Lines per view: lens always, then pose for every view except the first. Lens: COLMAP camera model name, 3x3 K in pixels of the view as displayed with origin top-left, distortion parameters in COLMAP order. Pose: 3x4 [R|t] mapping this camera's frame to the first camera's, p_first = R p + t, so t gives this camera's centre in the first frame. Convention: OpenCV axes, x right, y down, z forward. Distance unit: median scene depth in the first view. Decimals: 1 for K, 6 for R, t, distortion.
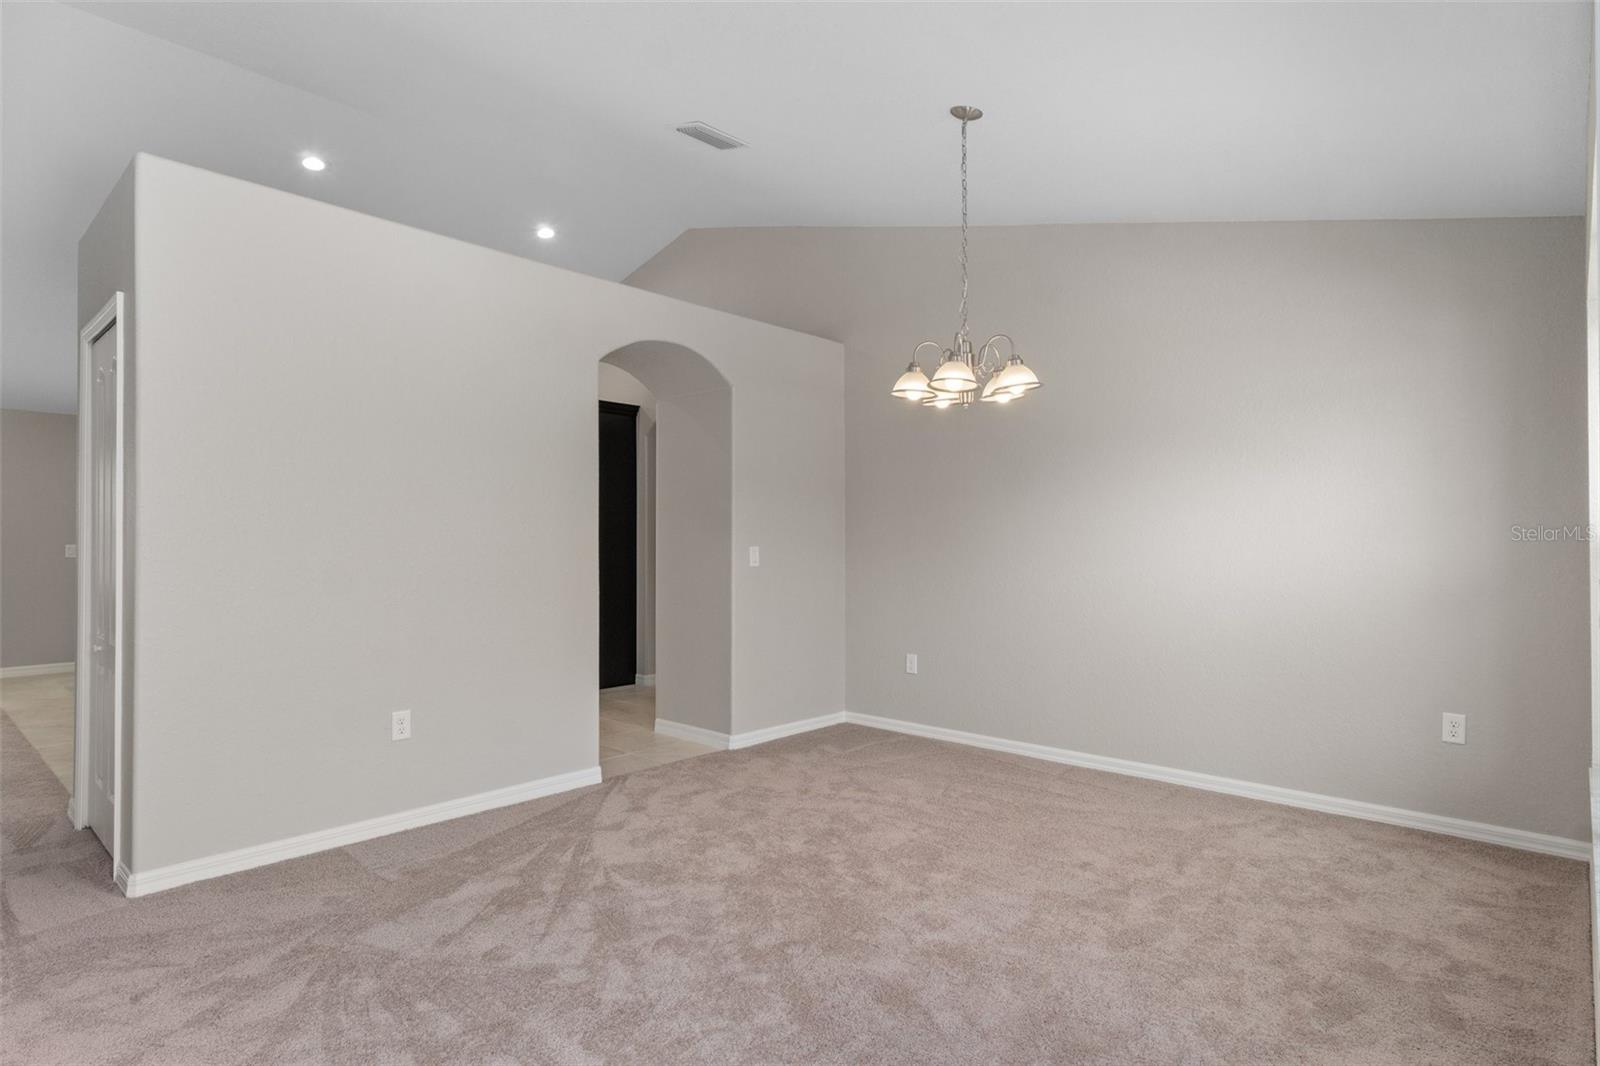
lens RADIAL K [[843.4, 0, 800.0], [0, 843.4, 533.0], [0, 0, 1]] dist [-0.001779, -0.001254]
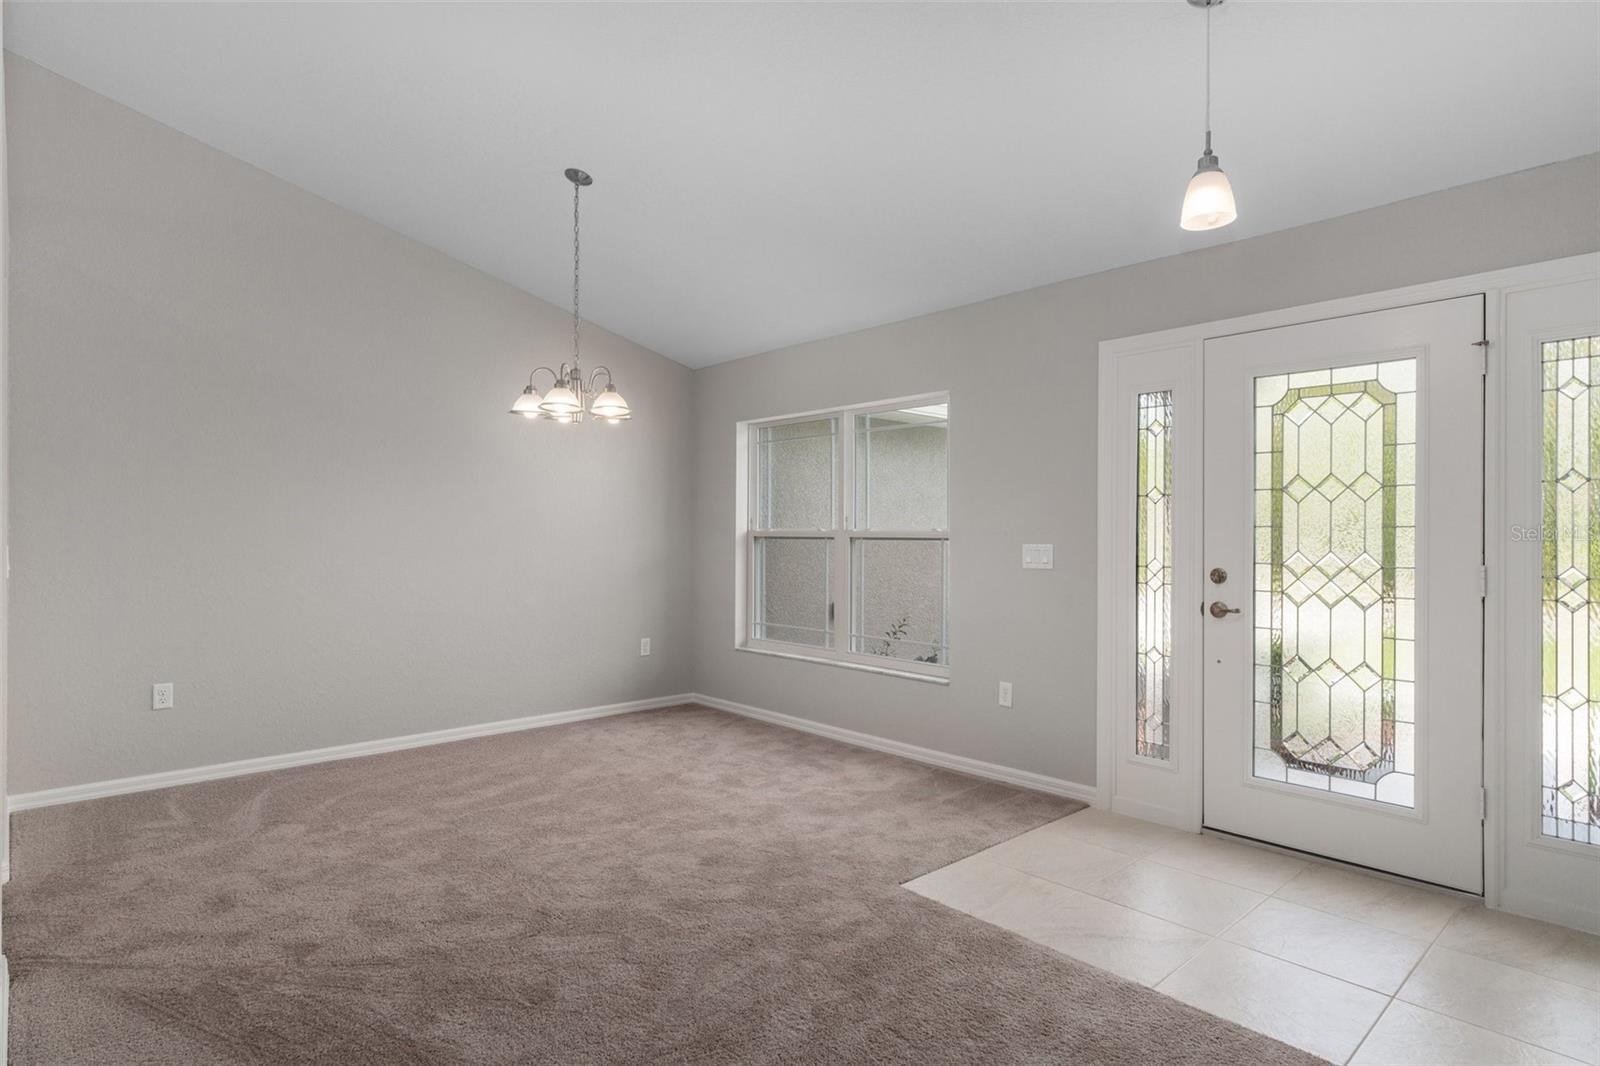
lens RADIAL K [[843.4, 0, 800.0], [0, 843.4, 533.0], [0, 0, 1]] dist [-0.001779, -0.001254]
pose [[0.076917, 0.006982, 0.997013, -0.902621], [-0.010069, 0.999930, -0.006226, 0.009257], [-0.996987, -0.009560, 0.076982, 0.561033]]
